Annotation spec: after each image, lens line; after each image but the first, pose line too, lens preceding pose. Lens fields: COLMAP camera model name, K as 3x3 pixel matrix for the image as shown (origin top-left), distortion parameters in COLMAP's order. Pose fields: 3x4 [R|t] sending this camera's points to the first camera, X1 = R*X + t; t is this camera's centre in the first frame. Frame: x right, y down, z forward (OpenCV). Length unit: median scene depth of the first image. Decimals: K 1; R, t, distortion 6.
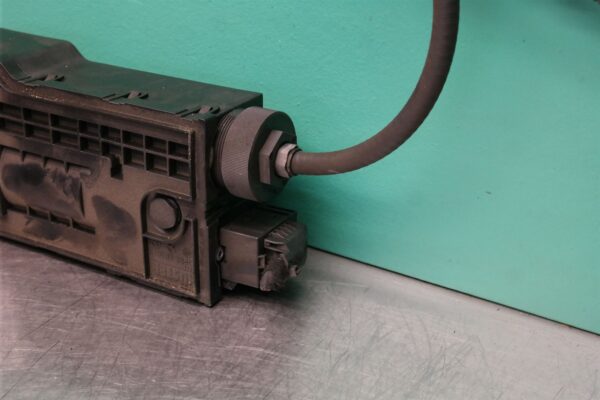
lens RADIAL K [[994.1, 0, 300.0], [0, 994.1, 200.0], [0, 0, 1]] dist [0.052566, 0.067836]
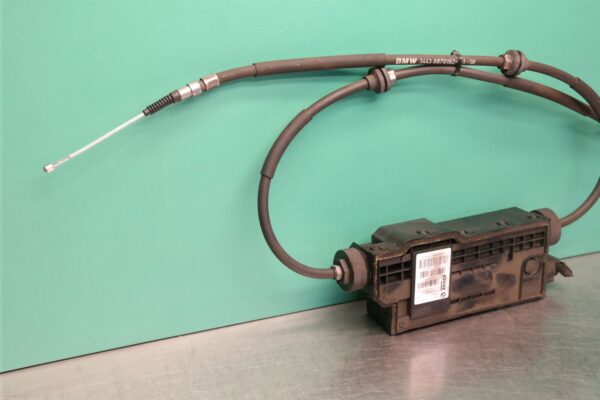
lens RADIAL K [[860.5, 0, 300.0], [0, 860.5, 200.0], [0, 0, 1]] dist [0.097197, 0.027515]
pose [[0.547684, -0.290377, 0.784680, -1.949205], [0.357820, 0.929042, 0.094051, -0.505315], [-0.756311, 0.229264, 0.612724, 0.139088]]
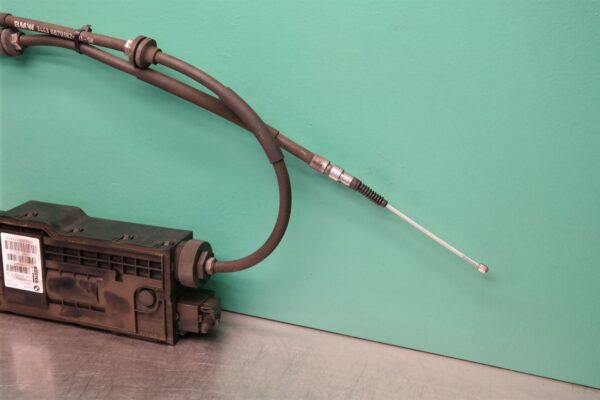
lens RADIAL K [[860.5, 0, 300.0], [0, 860.5, 200.0], [0, 0, 1]] dist [0.097197, 0.027515]
pose [[0.982801, -0.060963, 0.174313, -0.124501], [0.074420, 0.994644, -0.071734, -0.032851], [-0.169006, 0.083472, 0.982074, -0.701277]]
